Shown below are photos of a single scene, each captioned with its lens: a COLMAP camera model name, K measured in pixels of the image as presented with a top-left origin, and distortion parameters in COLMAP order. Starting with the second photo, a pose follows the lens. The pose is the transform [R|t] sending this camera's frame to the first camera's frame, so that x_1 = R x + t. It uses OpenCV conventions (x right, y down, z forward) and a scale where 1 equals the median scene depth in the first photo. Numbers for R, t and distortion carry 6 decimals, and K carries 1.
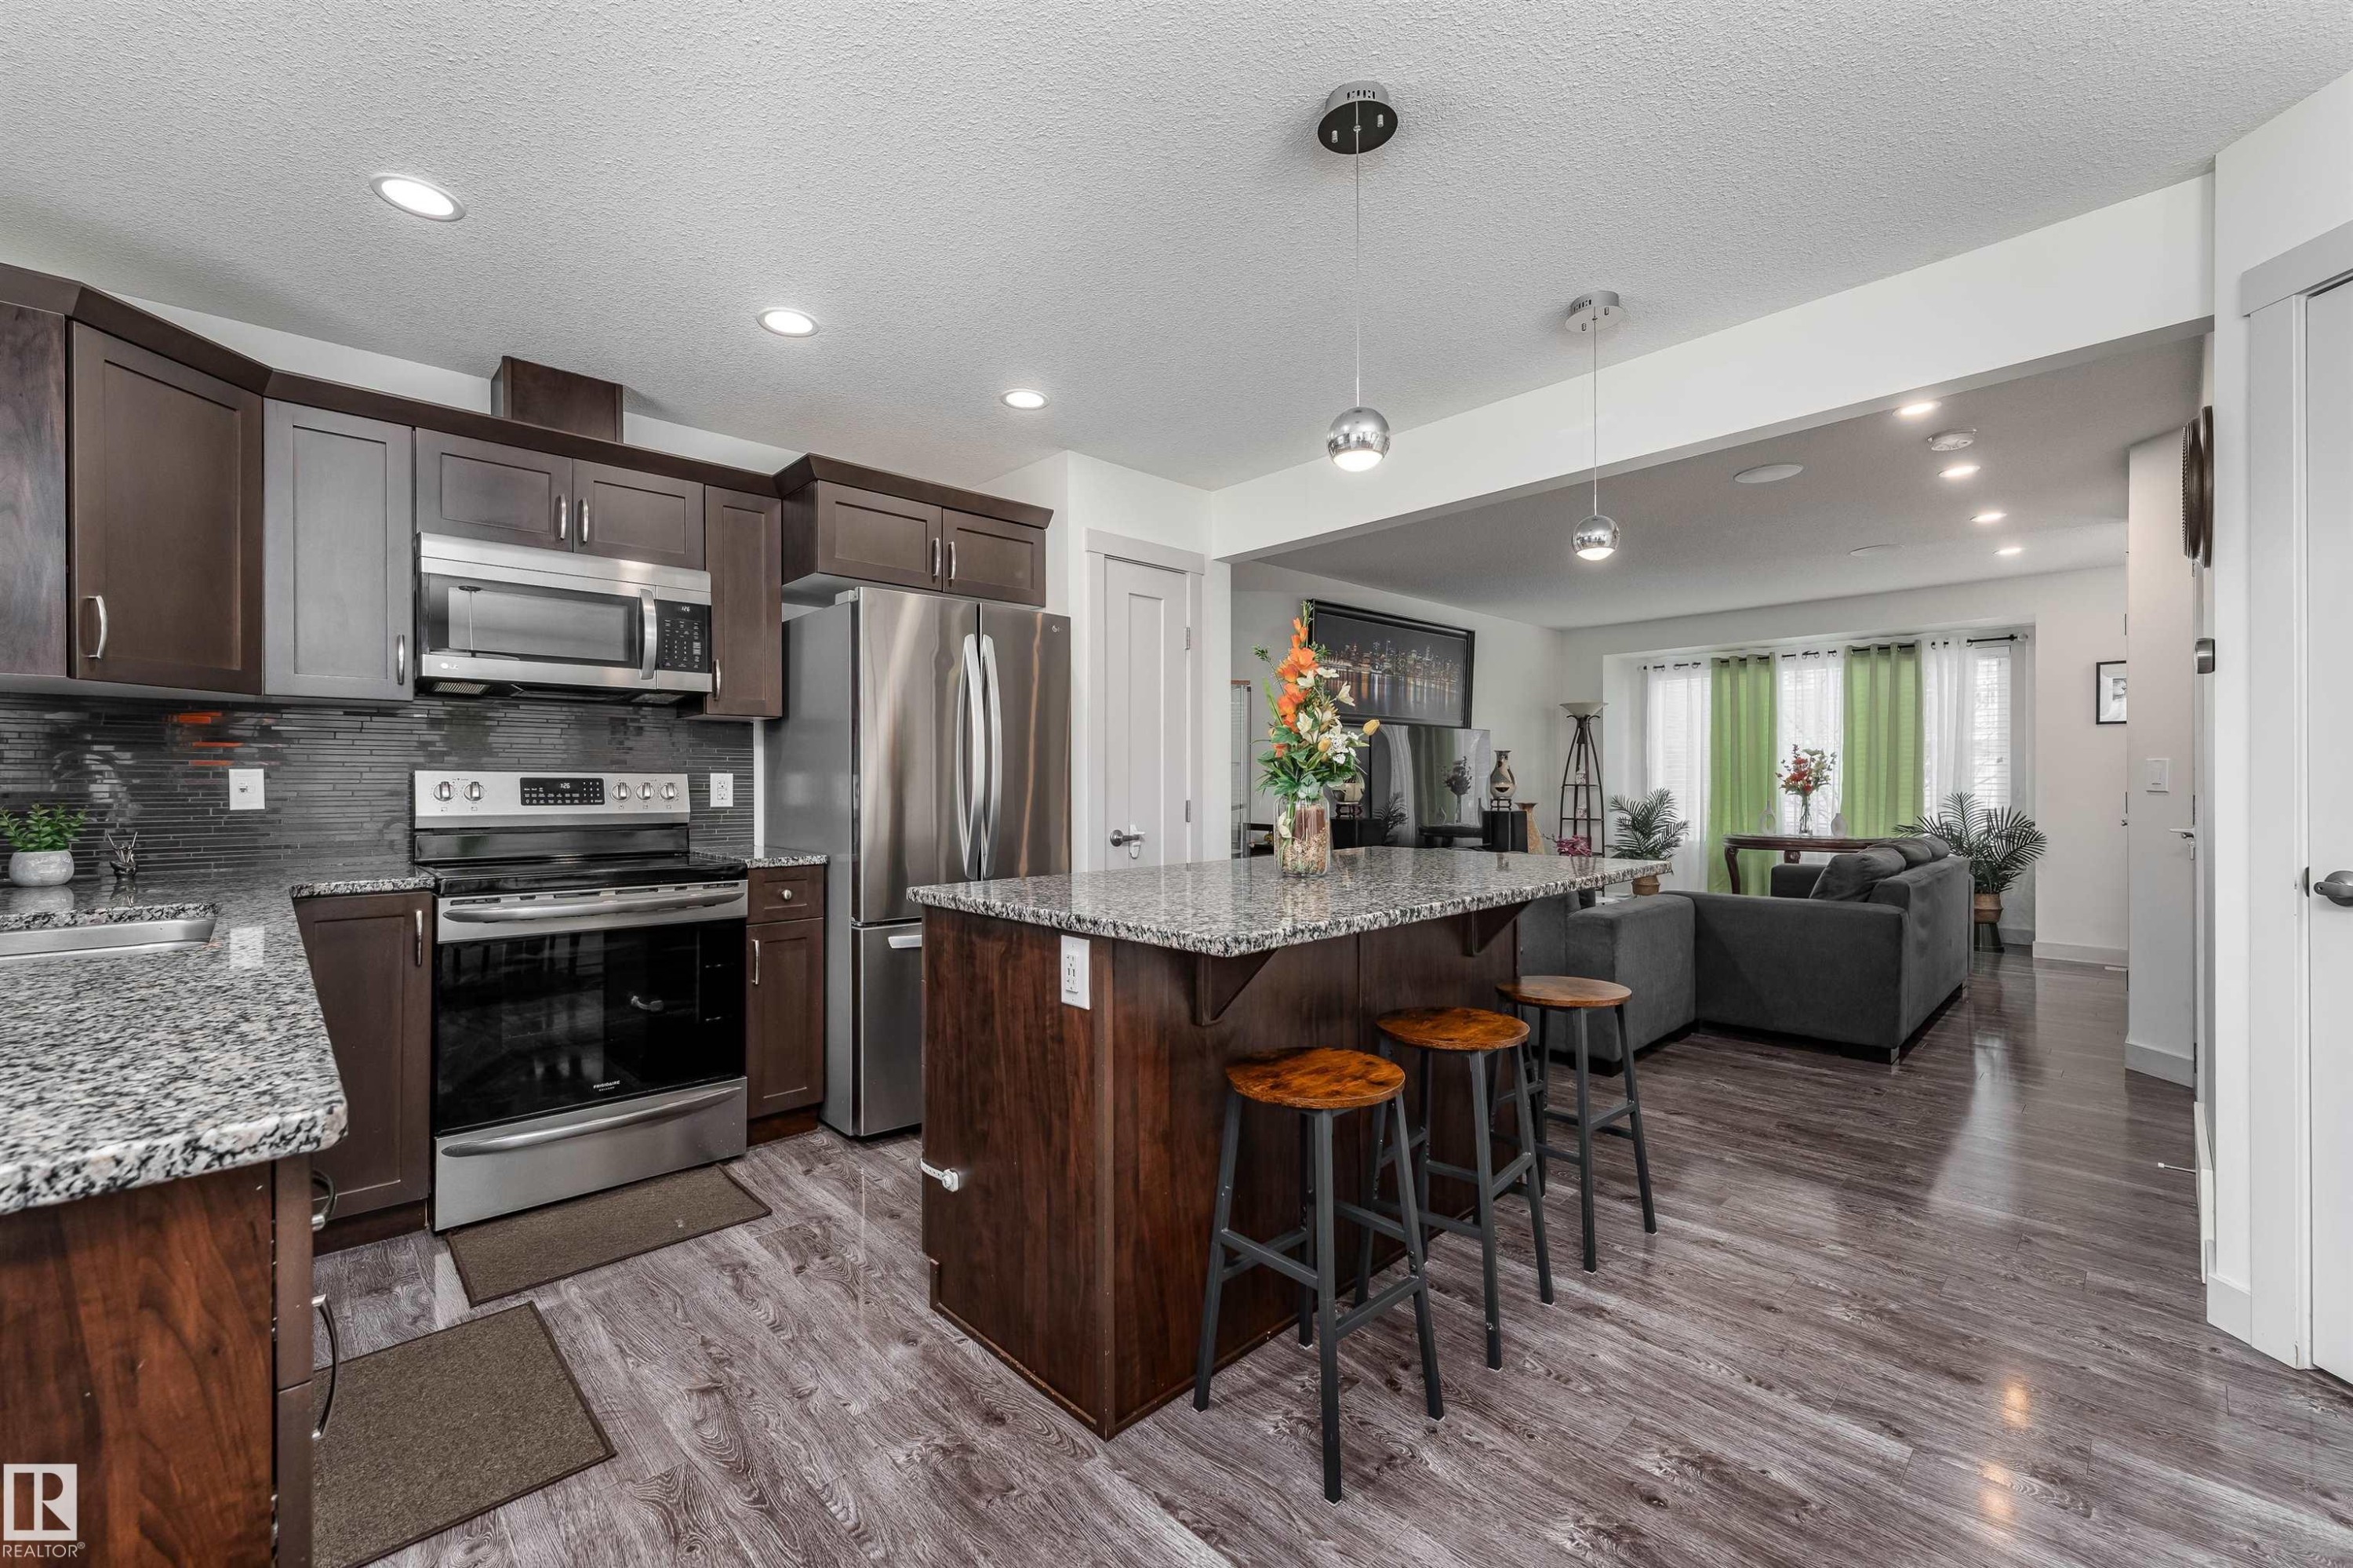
lens RADIAL K [[955.1, 0, 1171.3], [0, 955.1, 786.5], [0, 0, 1]] dist [0.003100, 0.000688]
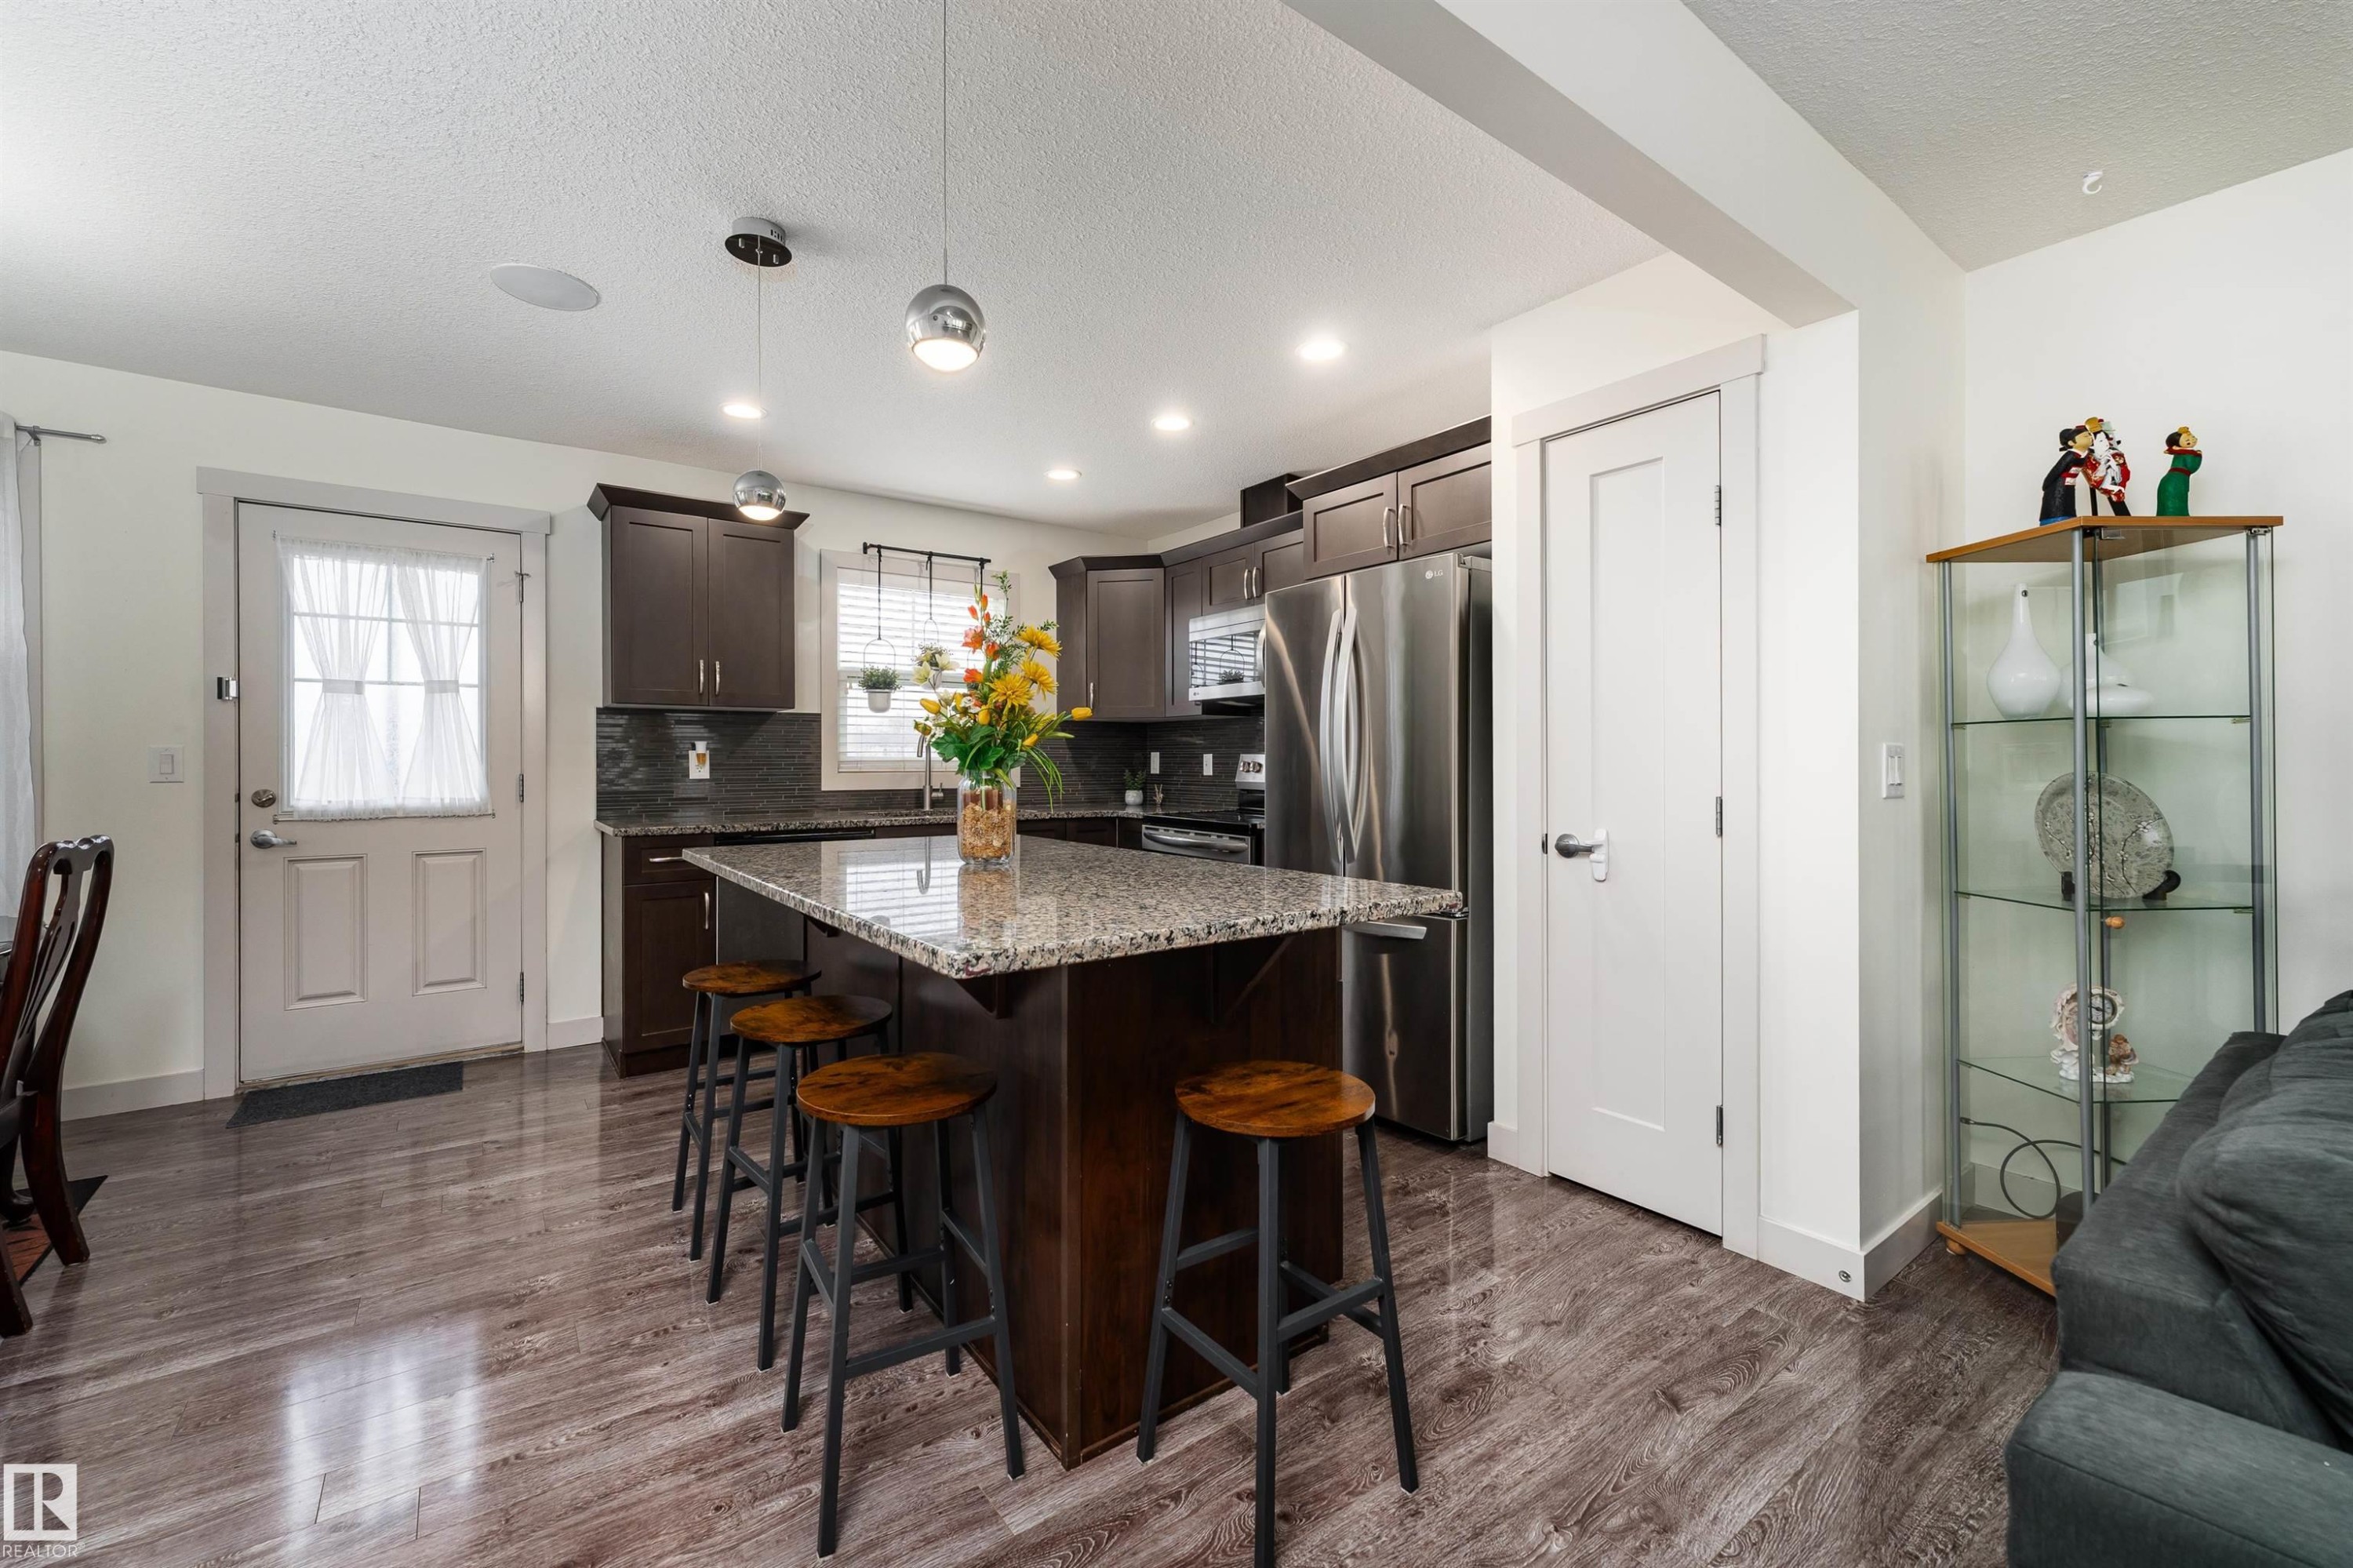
lens RADIAL K [[955.1, 0, 1171.0], [0, 955.1, 773.8], [0, 0, 1]] dist [0.003100, 0.000688]
pose [[-0.129227, 0.019387, -0.991426, 1.308746], [-0.000268, 0.999808, 0.019586, -0.020875], [0.991615, 0.002797, -0.129197, 1.612327]]
